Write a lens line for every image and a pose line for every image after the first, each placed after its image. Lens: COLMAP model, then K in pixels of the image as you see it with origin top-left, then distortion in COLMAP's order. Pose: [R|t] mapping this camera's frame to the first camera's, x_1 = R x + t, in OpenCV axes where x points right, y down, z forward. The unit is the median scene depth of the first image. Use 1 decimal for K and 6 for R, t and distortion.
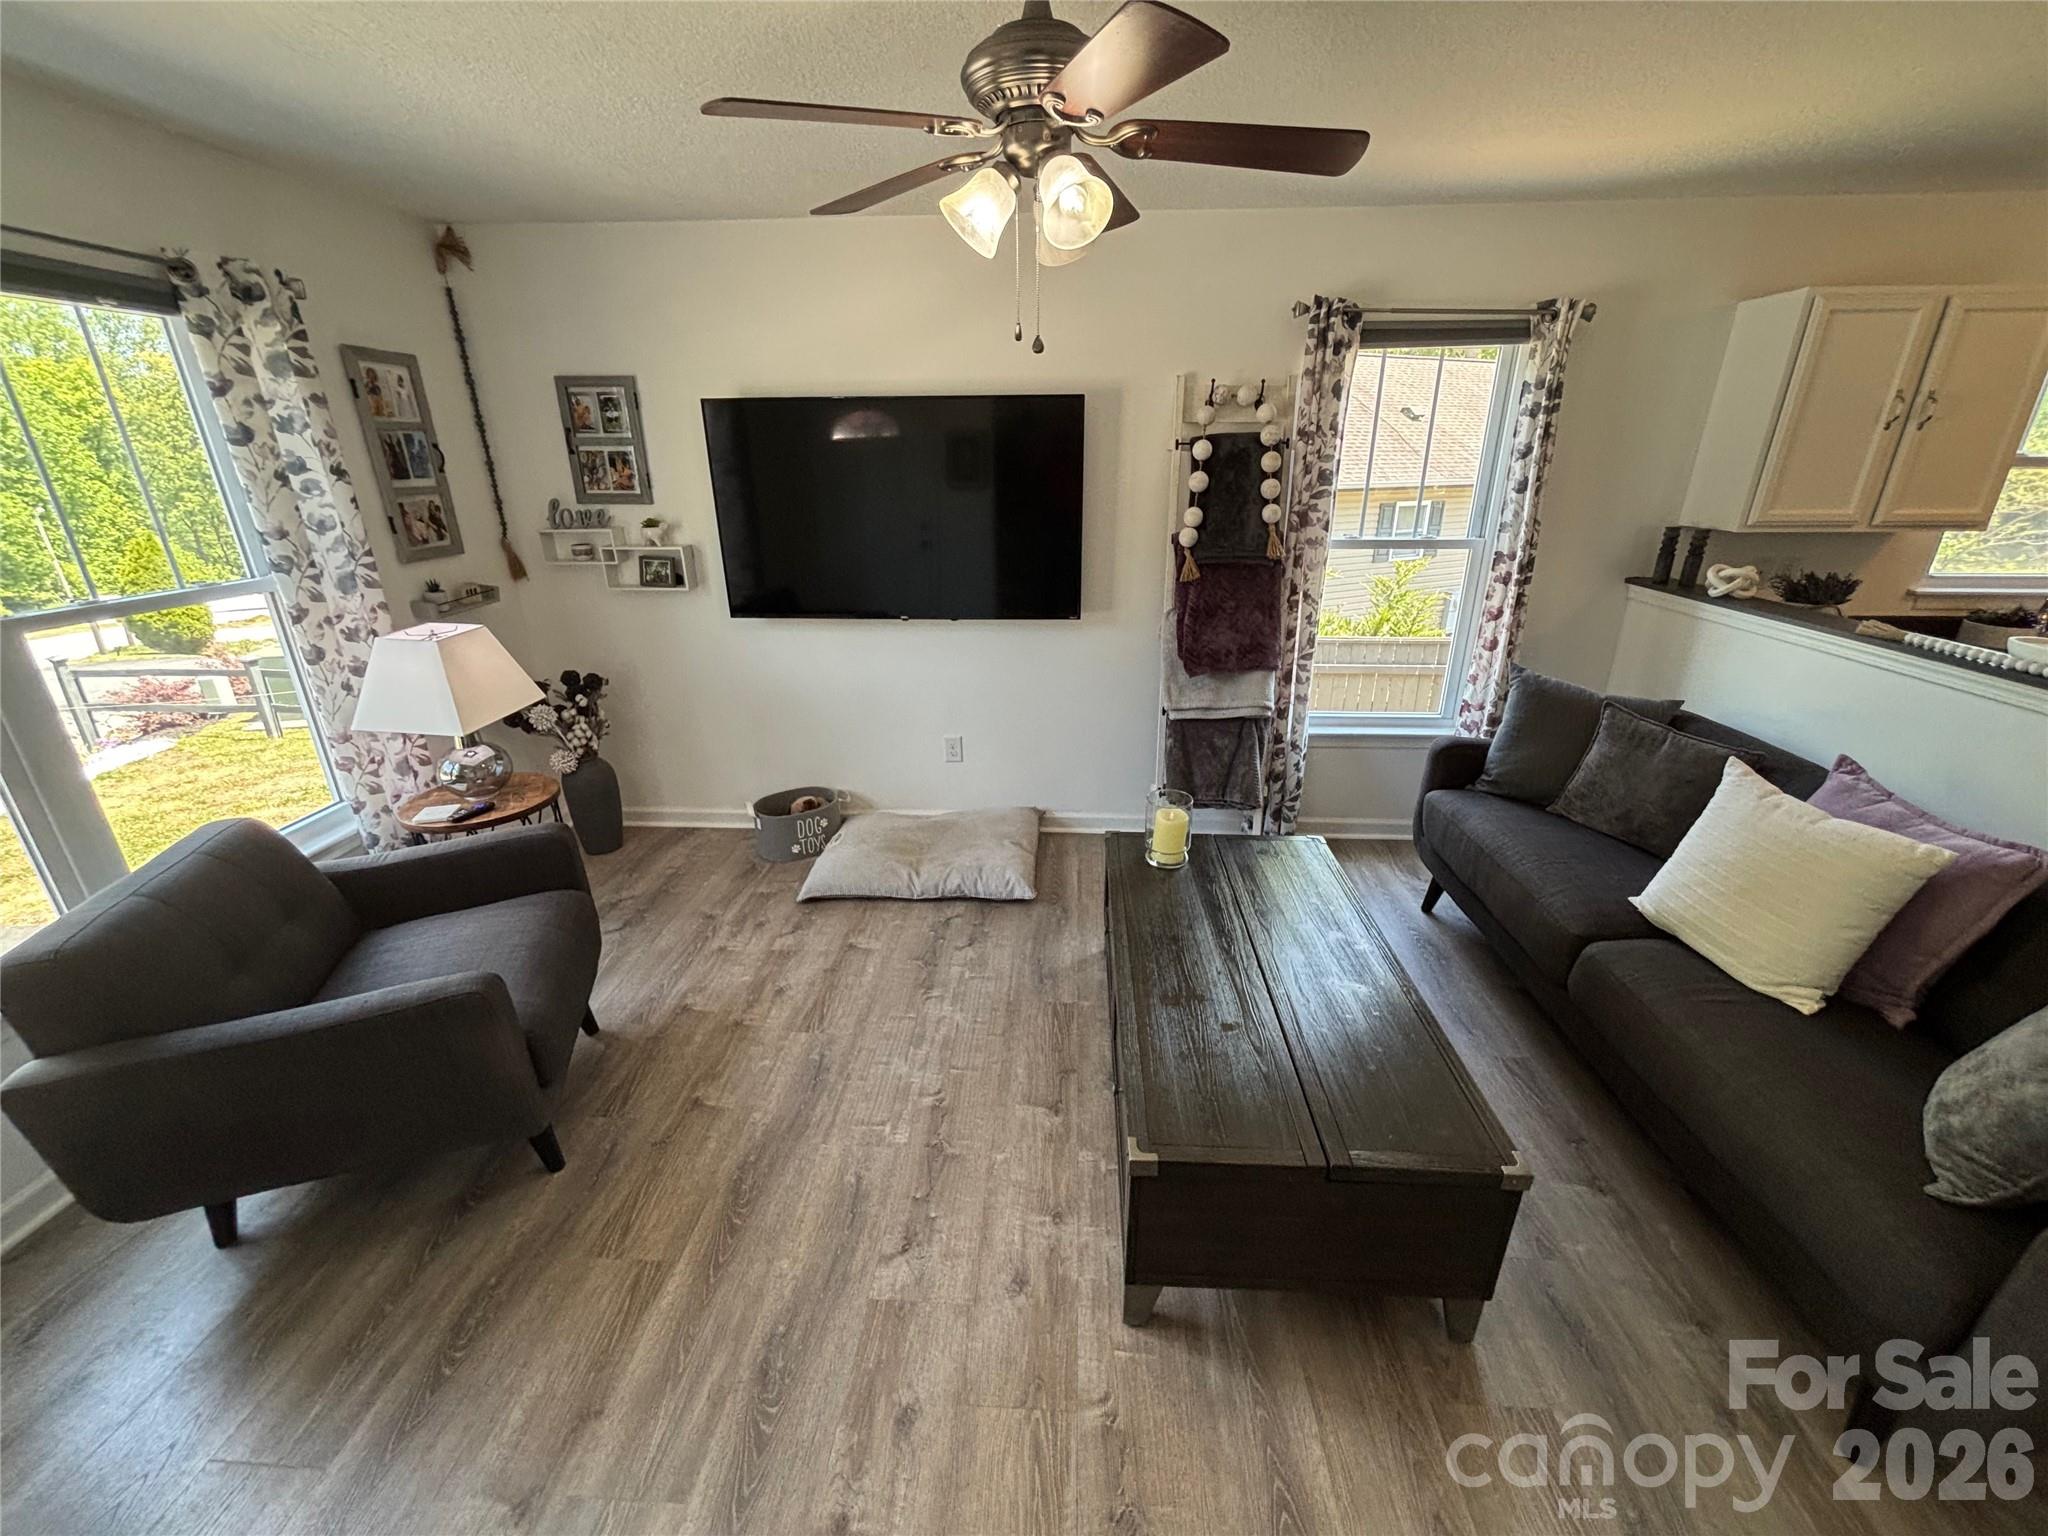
lens RADIAL K [[826.6, 0, 1026.4], [0, 826.6, 767.2], [0, 0, 1]] dist [-0.004901, 0.000820]
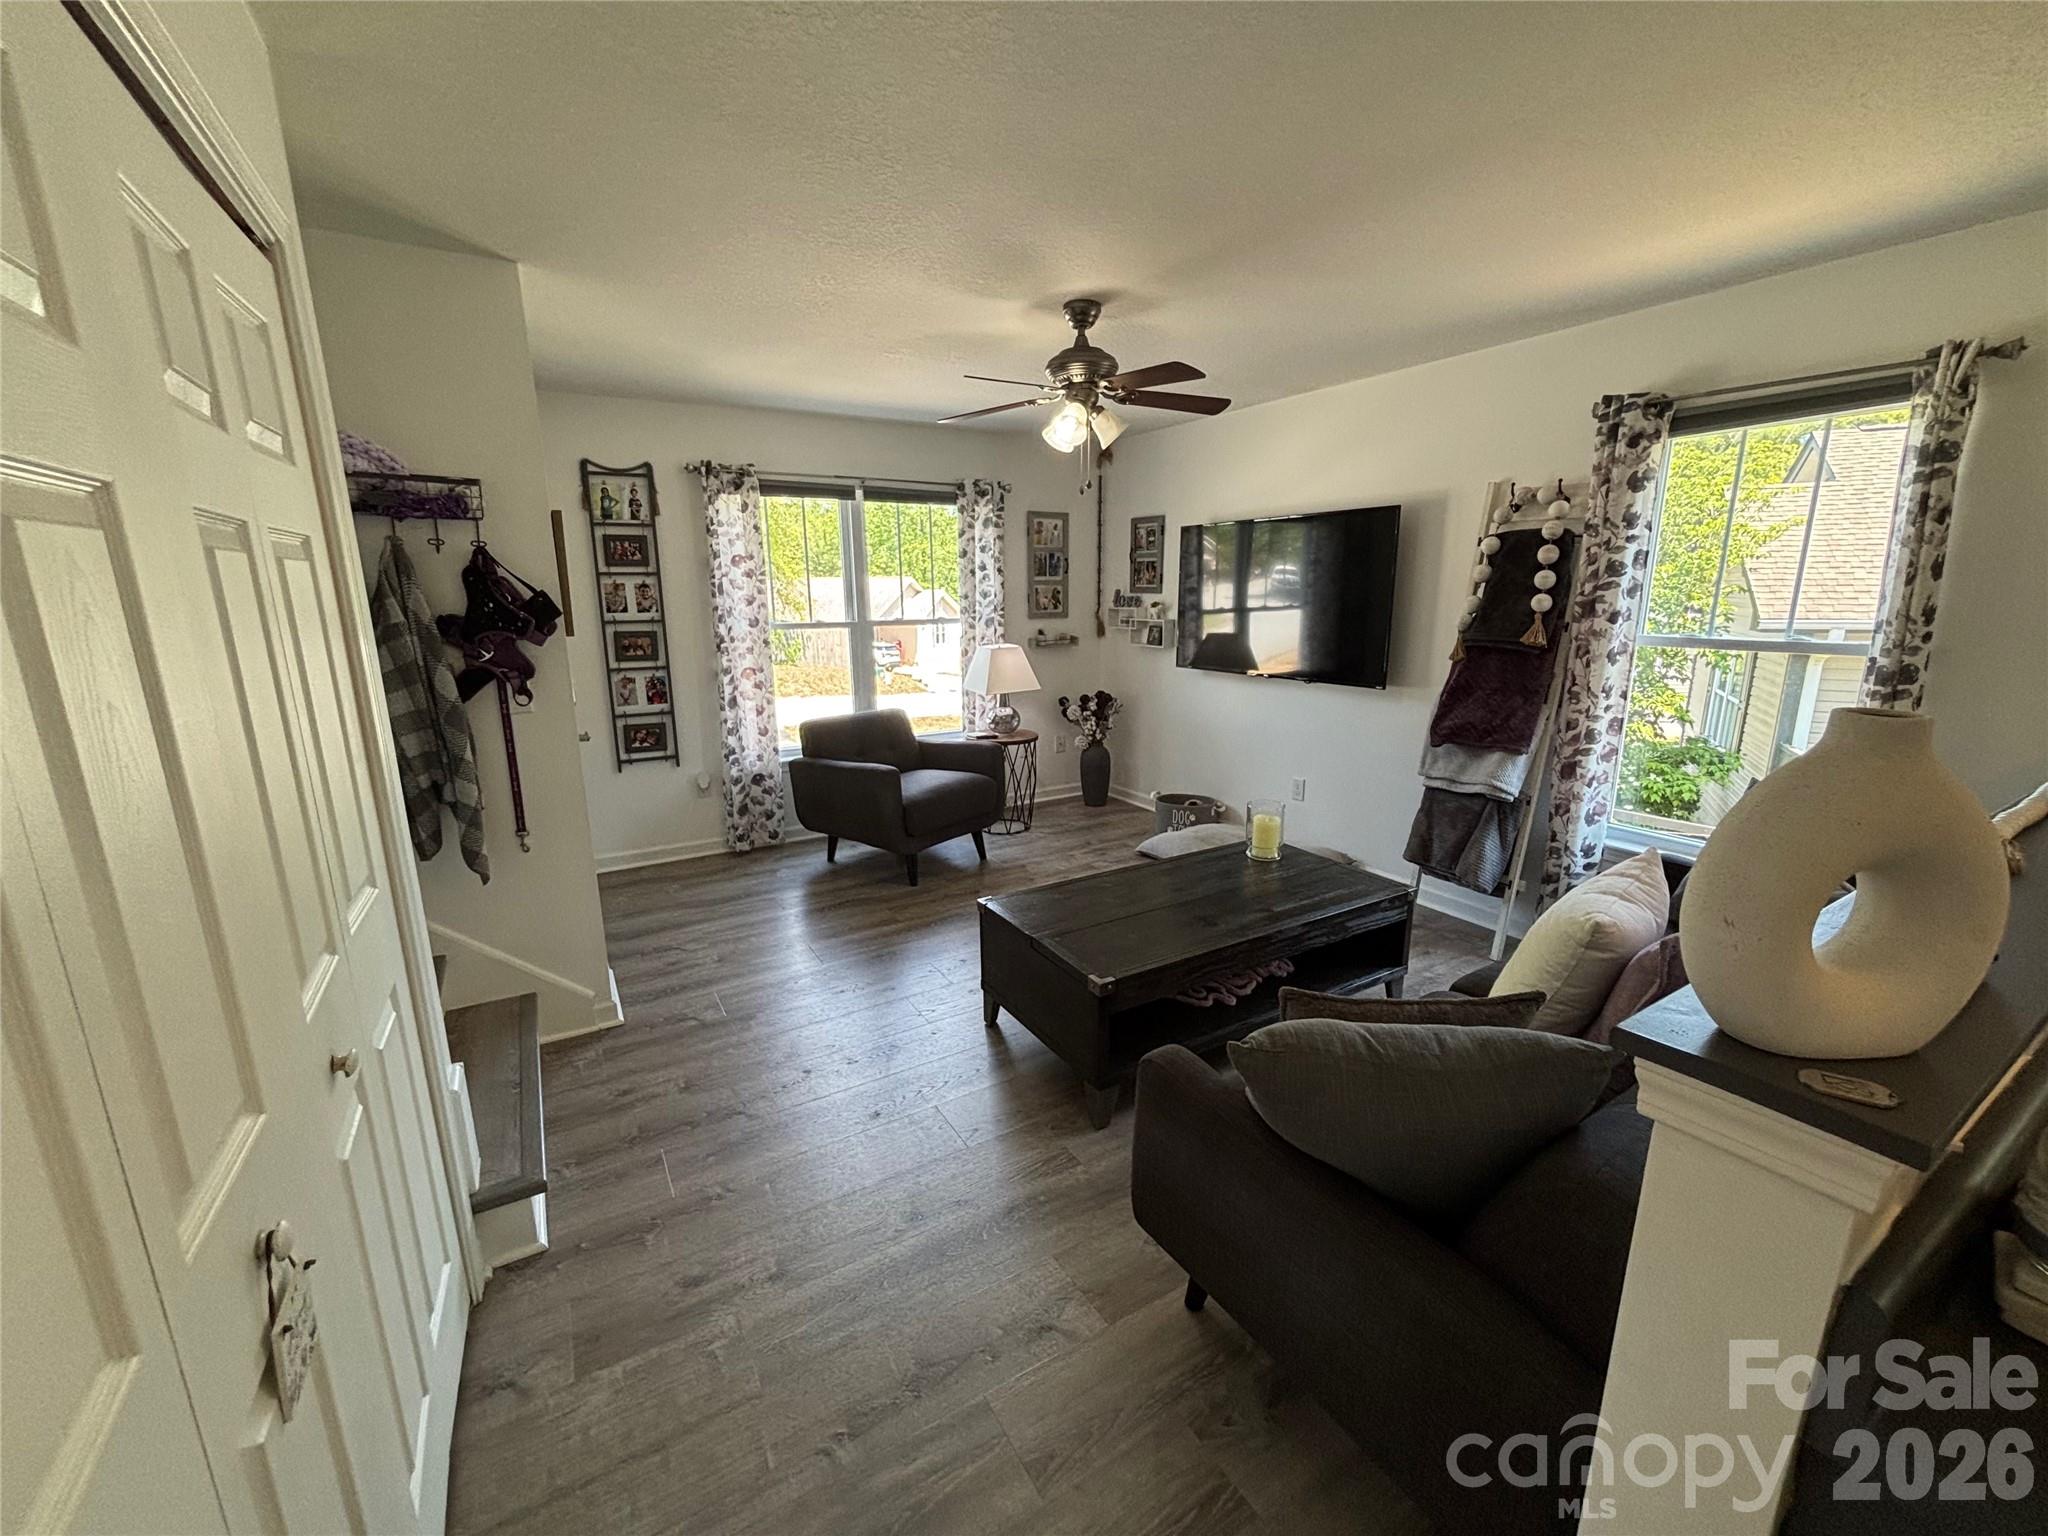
lens RADIAL K [[826.6, 0, 1034.5], [0, 826.6, 774.6], [0, 0, 1]] dist [-0.004901, 0.000820]
pose [[0.566241, 0.183349, -0.803589, 0.814823], [-0.290739, 0.956708, 0.013419, 0.066657], [0.771260, 0.226036, 0.595034, -0.046094]]
